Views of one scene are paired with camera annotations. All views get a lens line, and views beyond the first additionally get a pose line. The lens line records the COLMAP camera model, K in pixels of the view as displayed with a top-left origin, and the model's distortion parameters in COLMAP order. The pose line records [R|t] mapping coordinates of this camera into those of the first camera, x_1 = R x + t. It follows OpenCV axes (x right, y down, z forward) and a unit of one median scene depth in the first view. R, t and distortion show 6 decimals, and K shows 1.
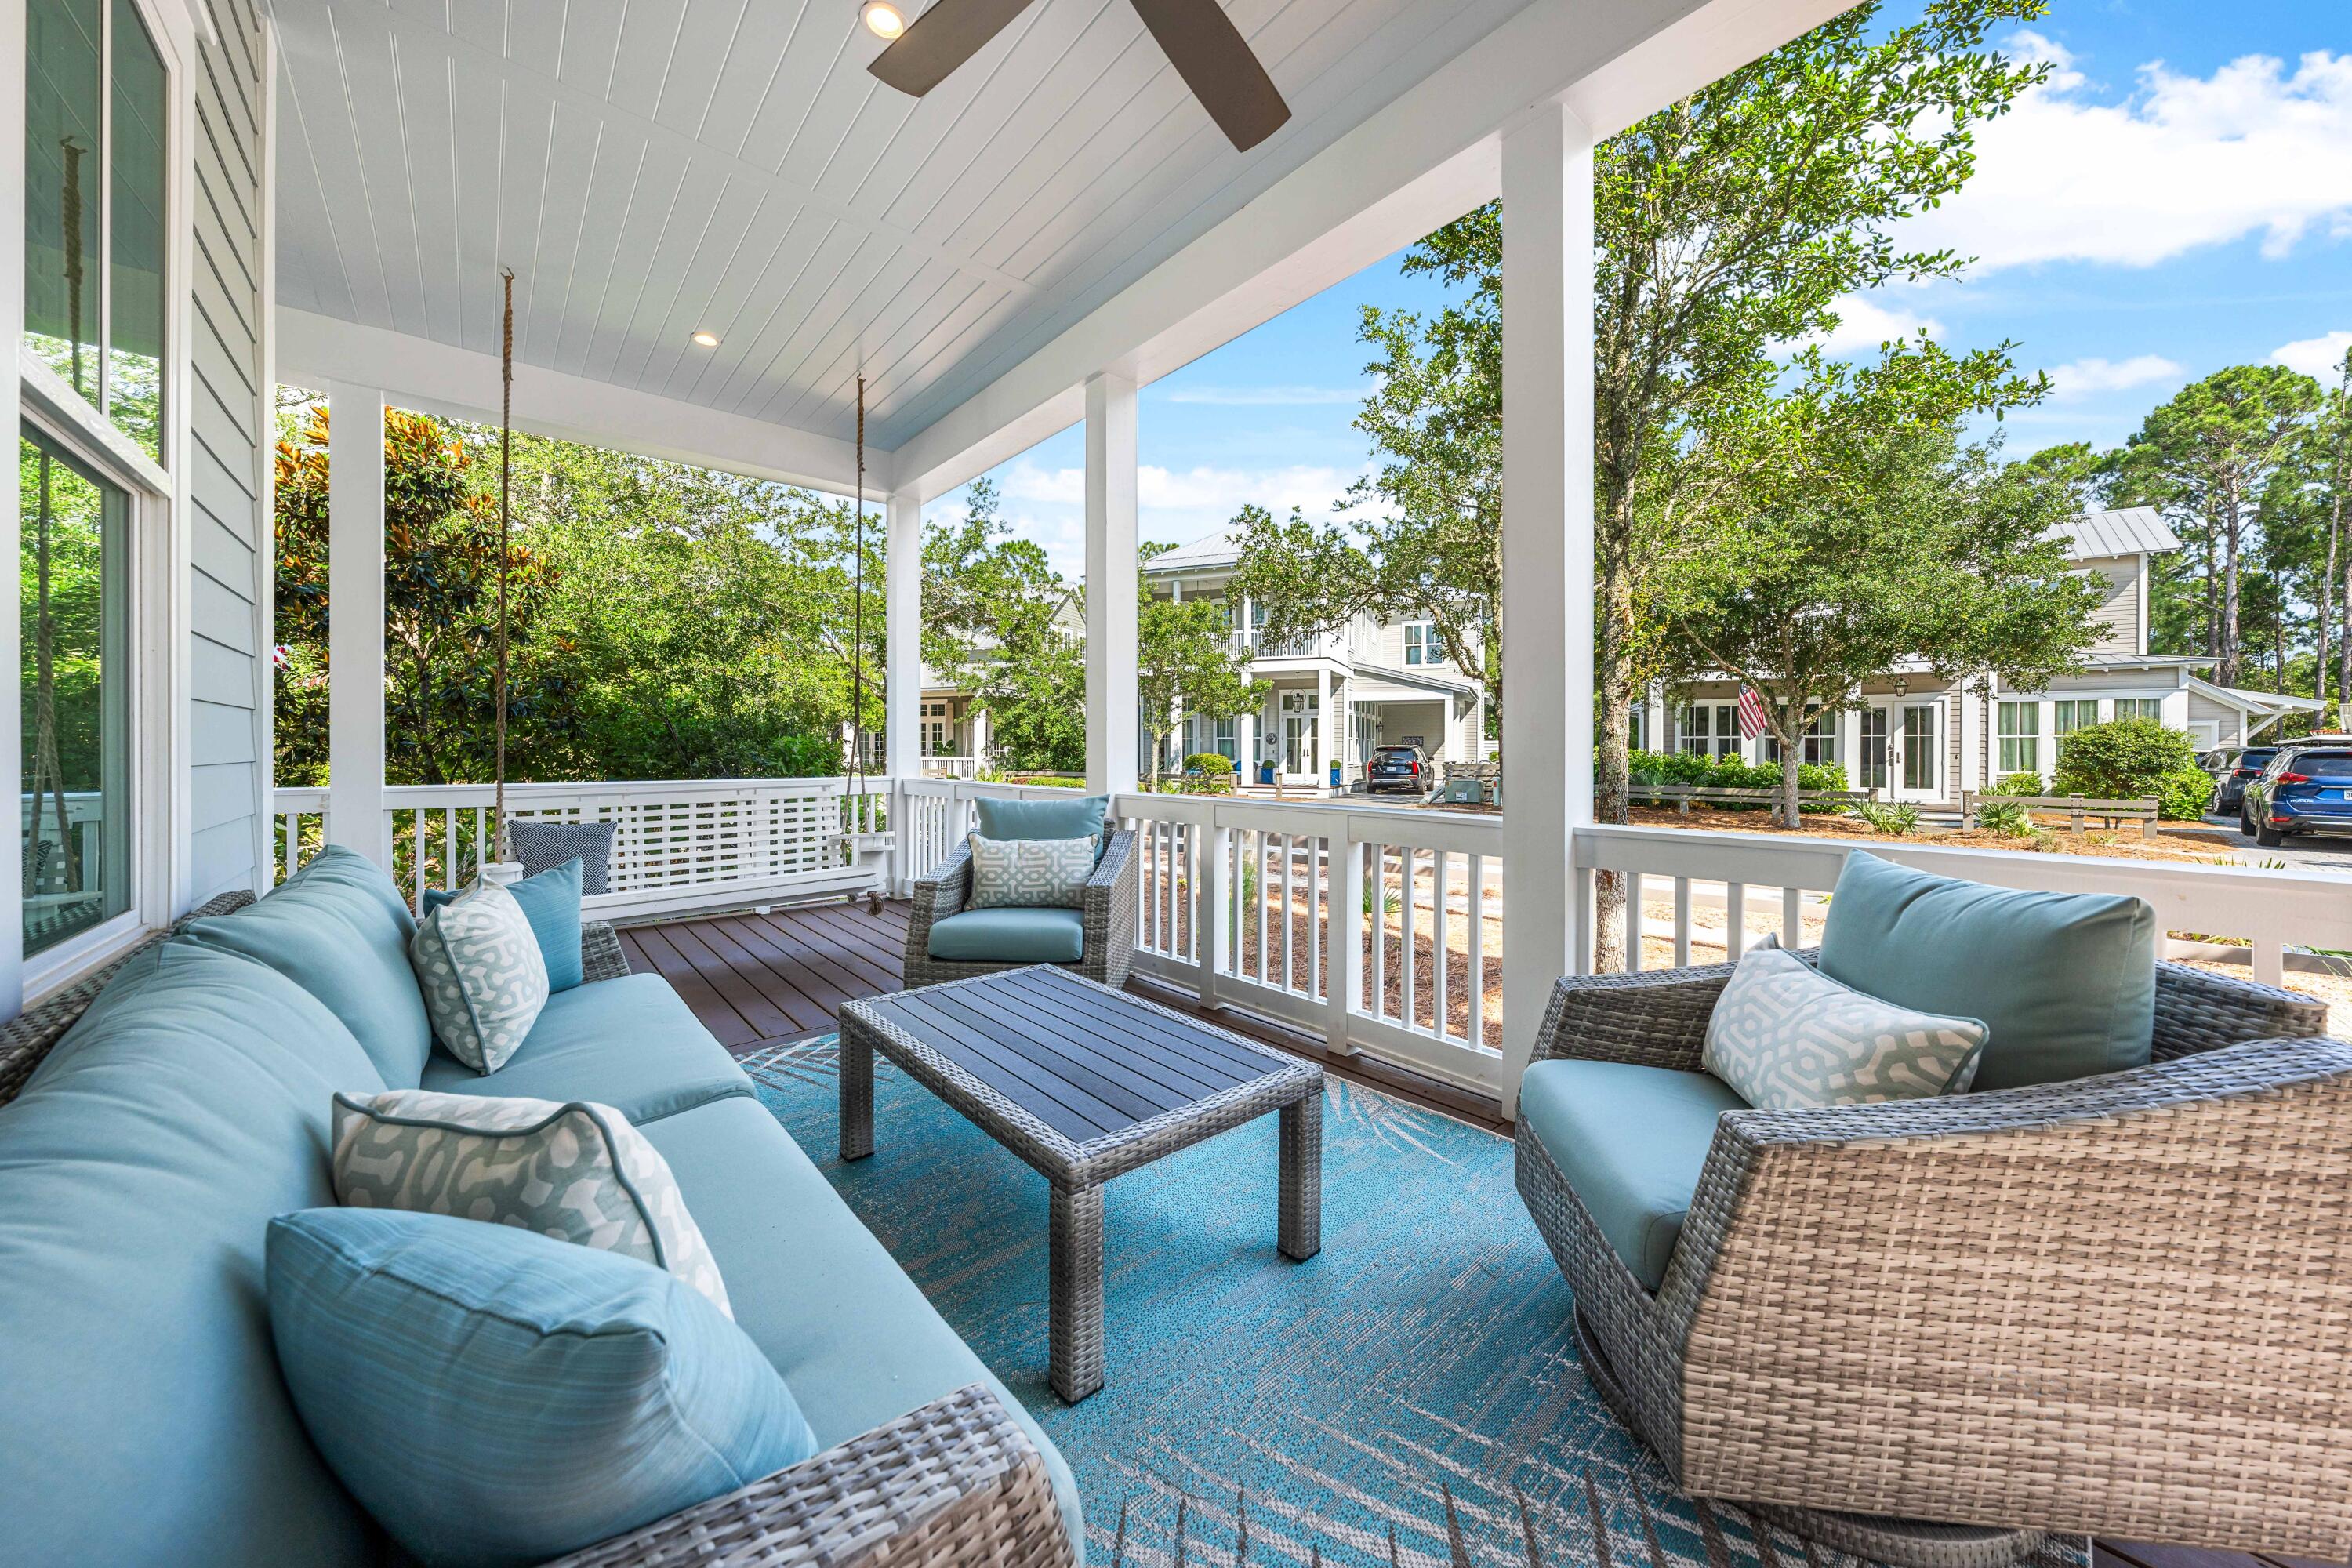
lens RADIAL K [[785.6, 0, 1181.2], [0, 785.6, 749.8], [0, 0, 1]] dist [-0.000037, 0.000003]
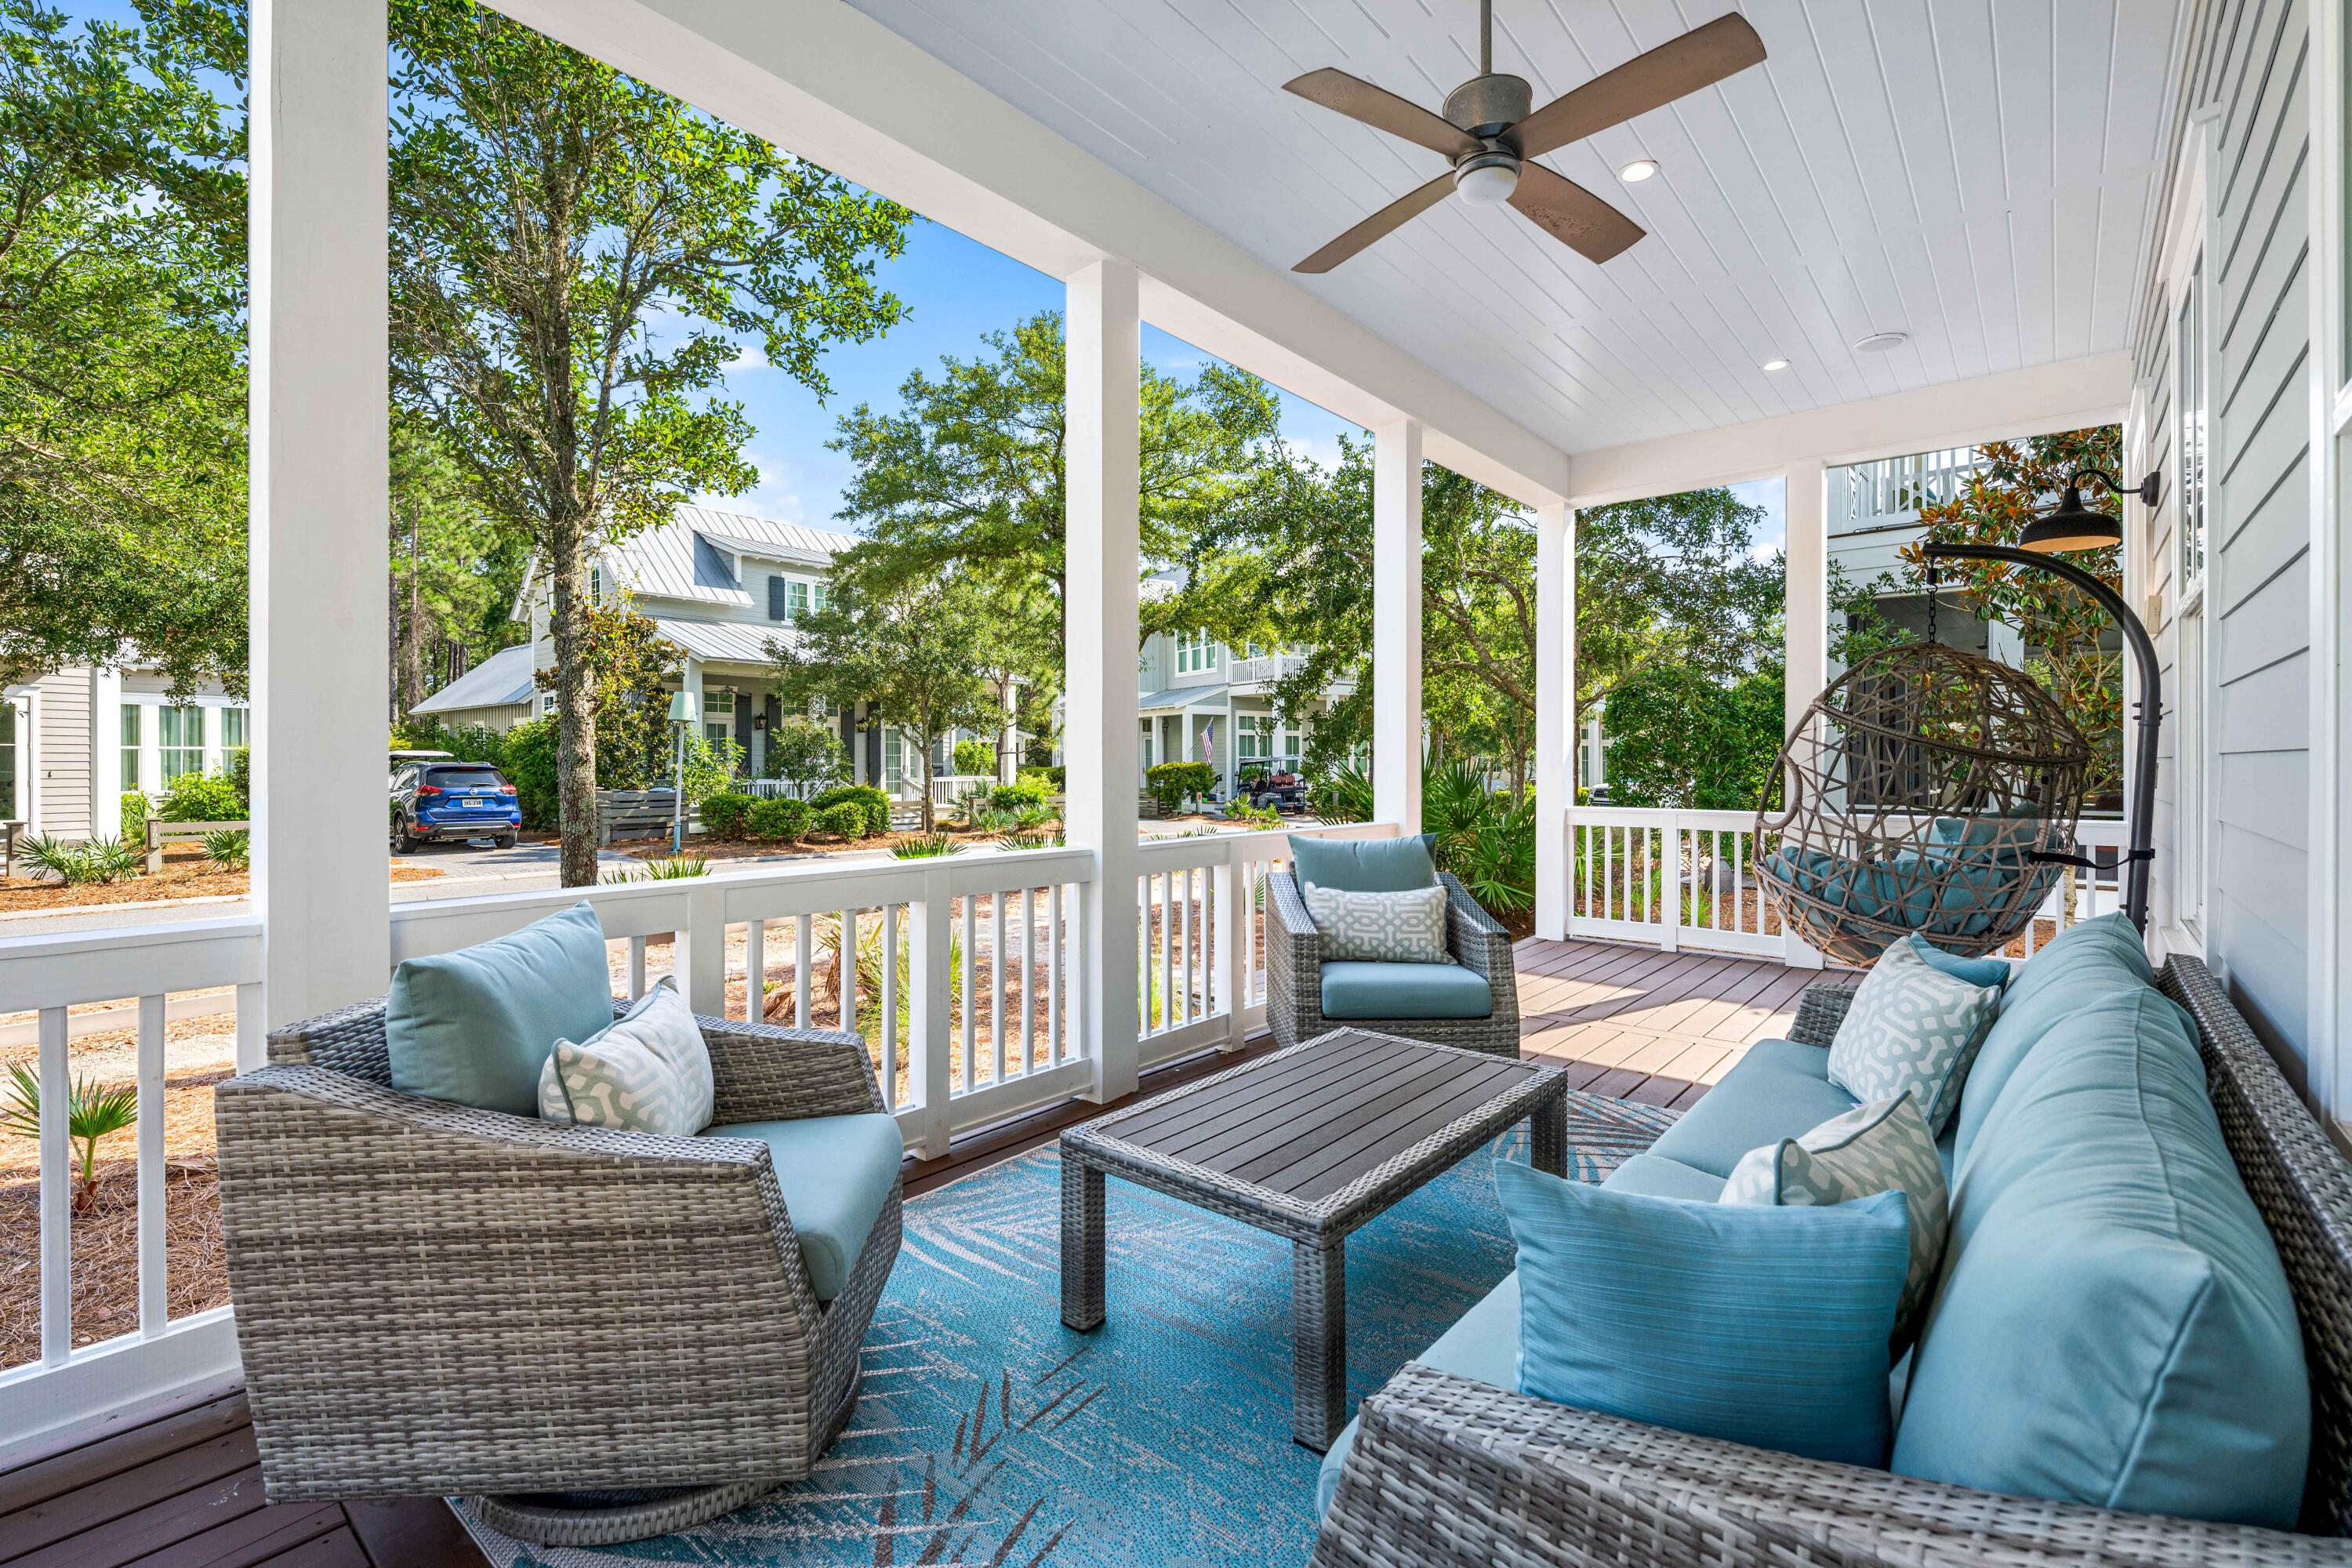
lens RADIAL K [[1037.3, 0, 1176.0], [0, 1037.3, 784.0], [0, 0, 1]] dist [-0.035523, 0.000155]
pose [[-0.155150, -0.022483, 0.987635, -0.178057], [0.000541, 0.999739, 0.022844, -0.005301], [-0.987891, 0.004079, -0.155097, 0.183498]]
